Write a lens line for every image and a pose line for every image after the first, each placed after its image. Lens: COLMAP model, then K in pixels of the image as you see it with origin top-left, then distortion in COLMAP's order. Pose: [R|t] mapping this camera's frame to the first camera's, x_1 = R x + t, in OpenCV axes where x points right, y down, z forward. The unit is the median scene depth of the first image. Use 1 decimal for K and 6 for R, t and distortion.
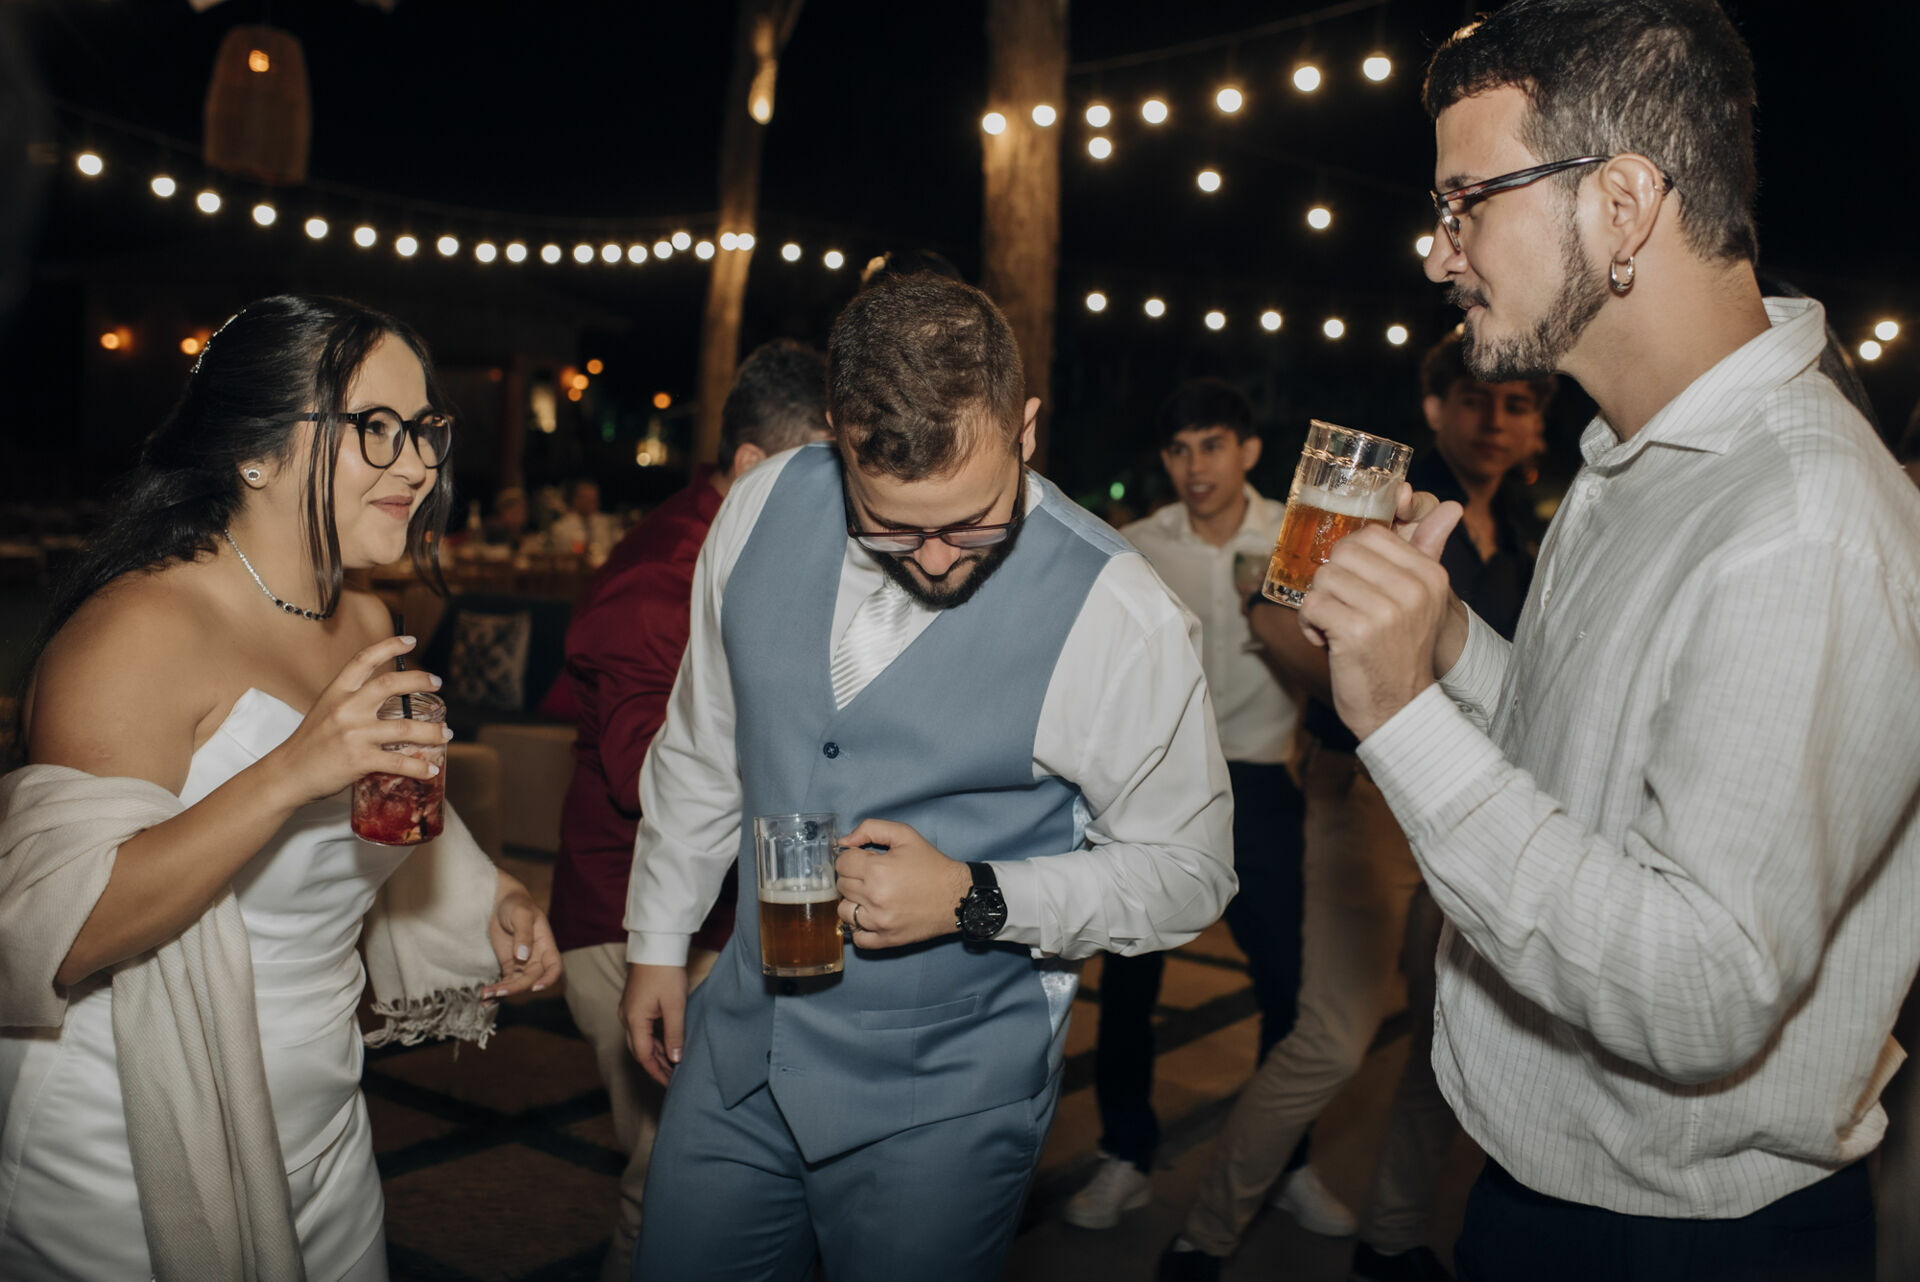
lens RADIAL K [[1923.7, 0, 960.0], [0, 1923.7, 641.0], [0, 0, 1]] dist [-0.022715, 0.115986]
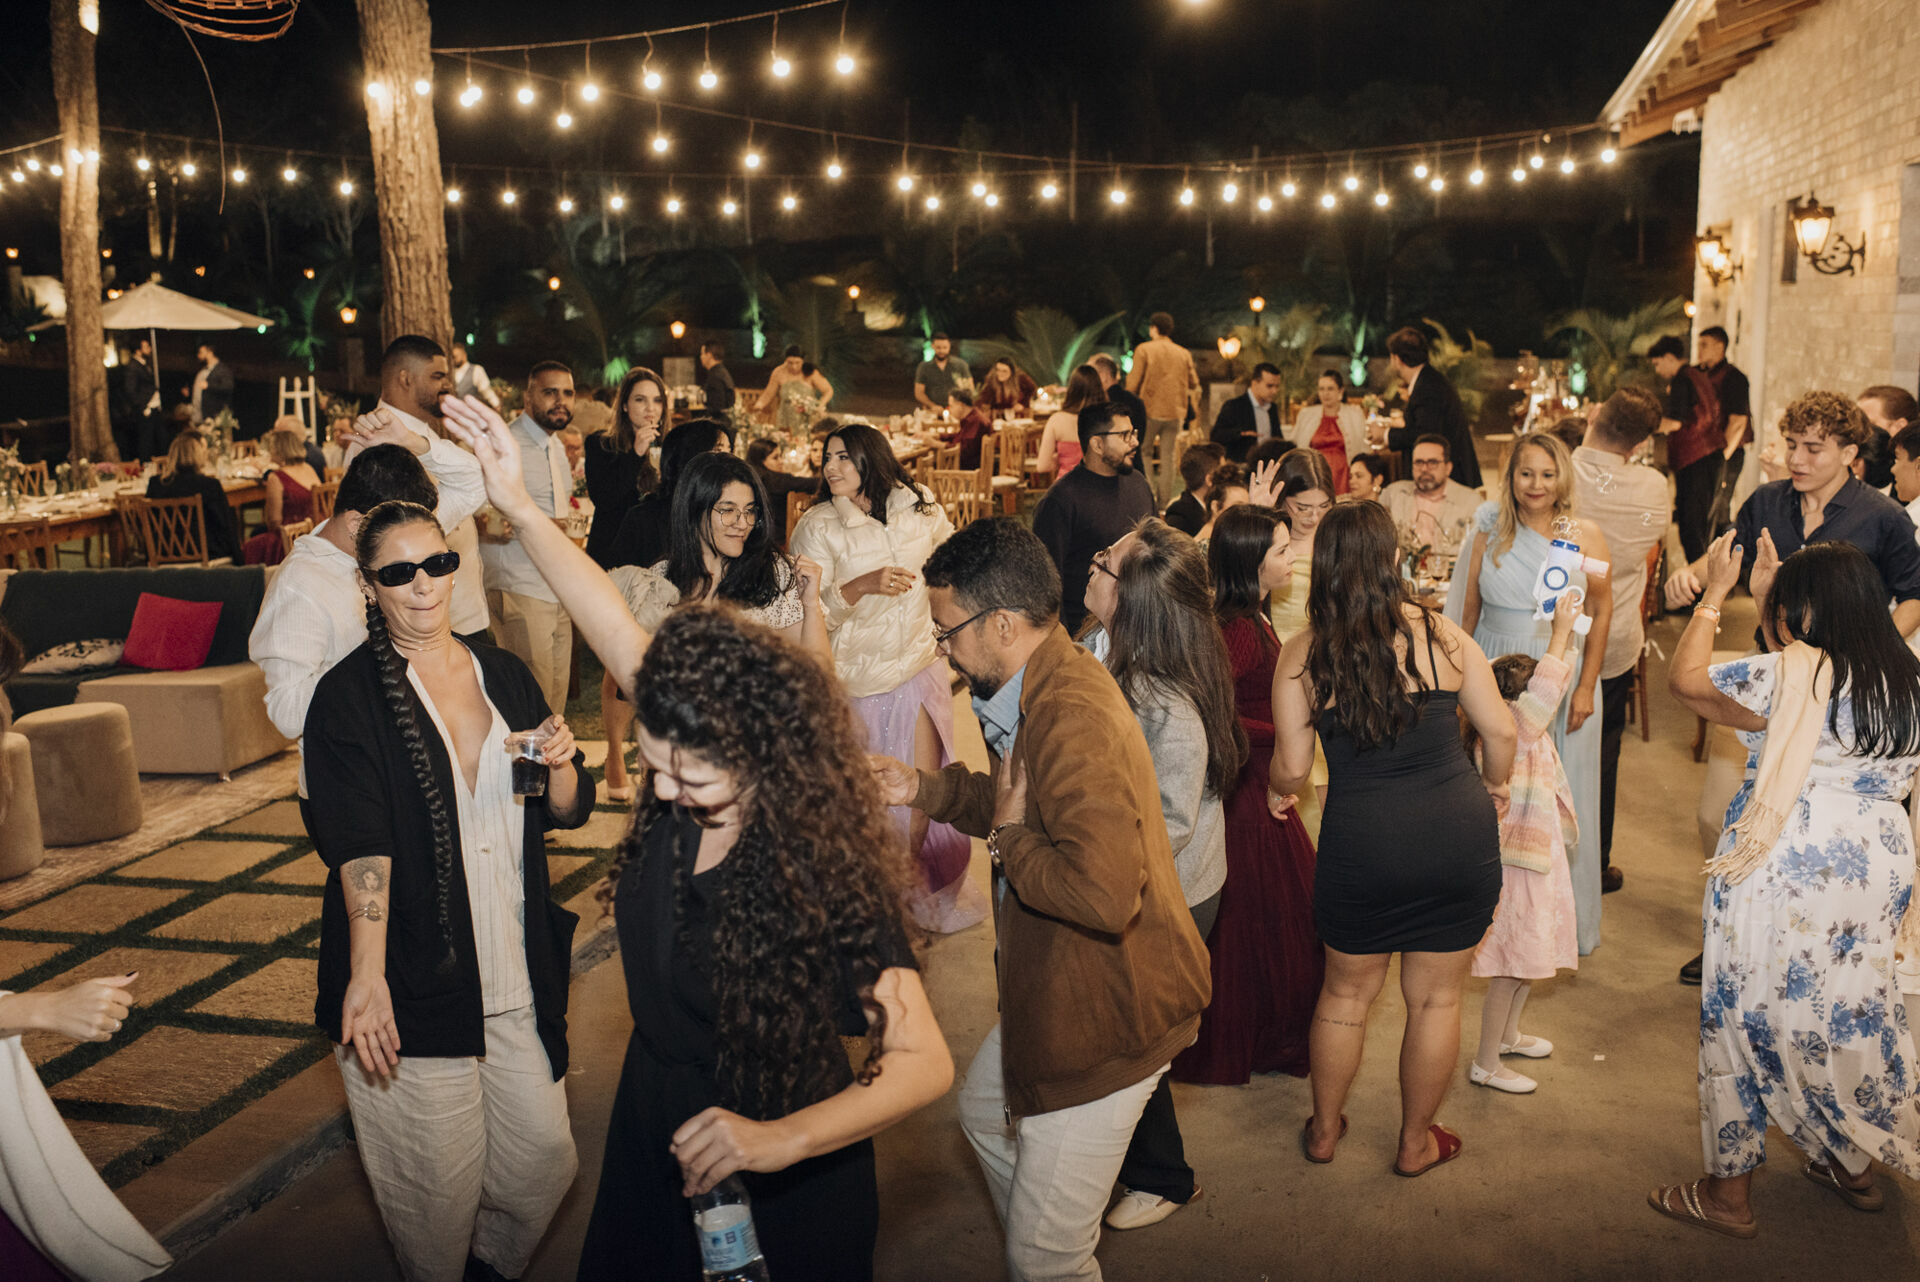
lens RADIAL K [[1944.1, 0, 960.0], [0, 1944.1, 641.0], [0, 0, 1]] dist [-0.105285, 0.134286]
pose [[0.939342, -0.140968, 0.312673, -0.055408], [0.109019, 0.987070, 0.117503, -0.038752], [-0.325195, -0.076288, 0.942565, -0.209239]]
